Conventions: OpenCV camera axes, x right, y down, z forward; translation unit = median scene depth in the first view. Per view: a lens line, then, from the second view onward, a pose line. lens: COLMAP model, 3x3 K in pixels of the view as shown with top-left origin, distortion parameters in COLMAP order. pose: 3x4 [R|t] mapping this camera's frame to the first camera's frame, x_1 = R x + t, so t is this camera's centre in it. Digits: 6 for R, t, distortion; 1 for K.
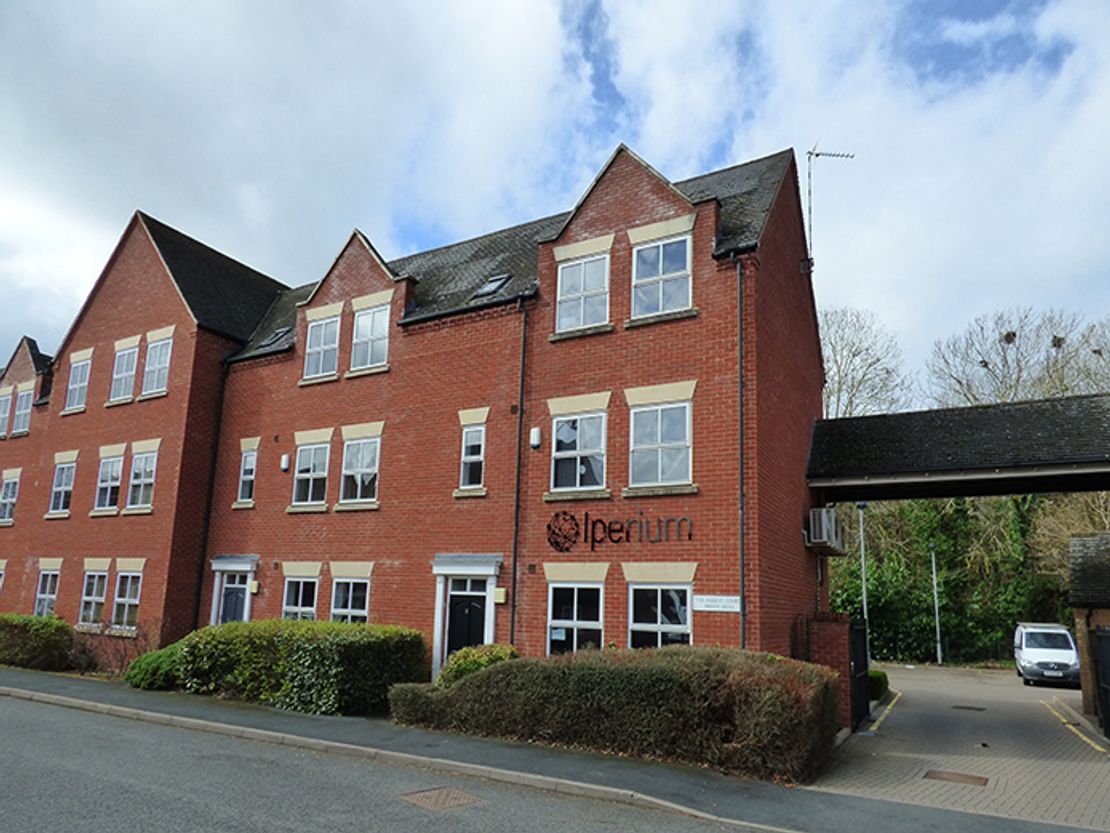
lens RADIAL K [[875.2, 0, 555.0], [0, 875.2, 416.5], [0, 0, 1]] dist [-0.191394, 0.000646]
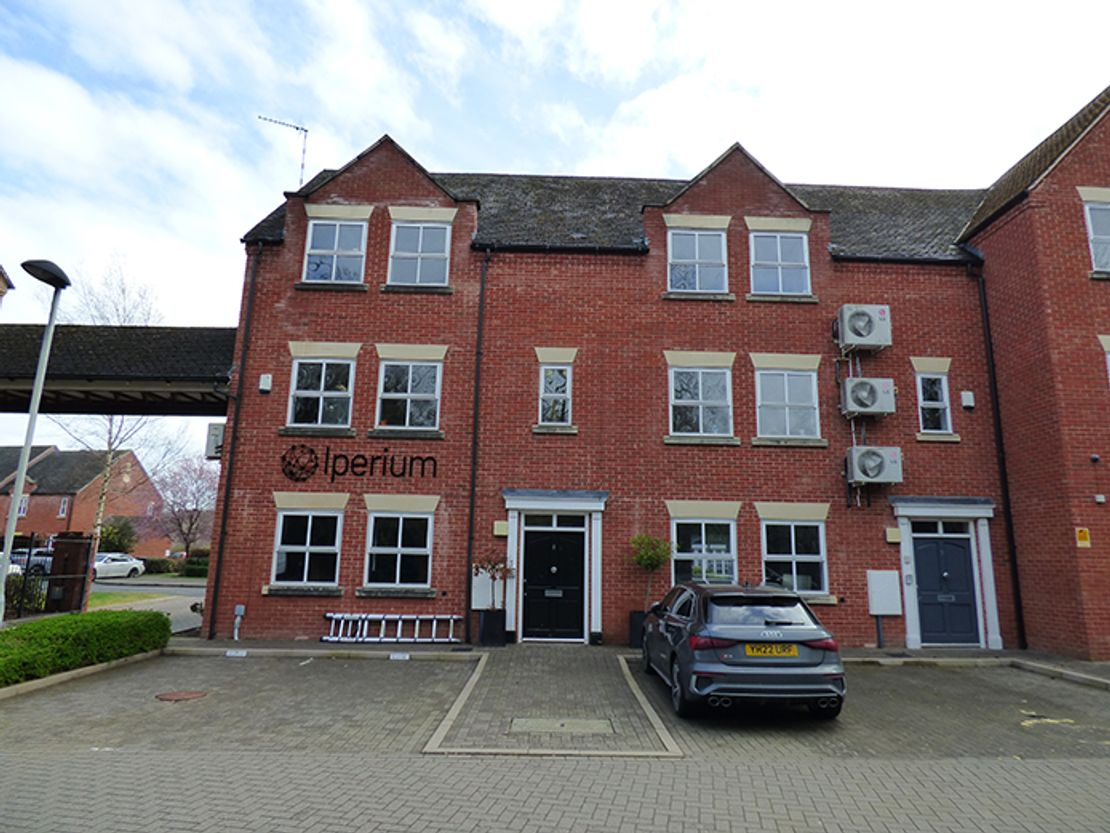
lens RADIAL K [[653.3, 0, 557.2], [0, 653.3, 405.5], [0, 0, 1]] dist [-0.036014, -0.000144]
pose [[0.798525, 0.099192, 0.593733, -0.323526], [-0.119007, 0.992876, -0.005820, 0.037828], [-0.590080, -0.066010, 0.804641, 0.229285]]
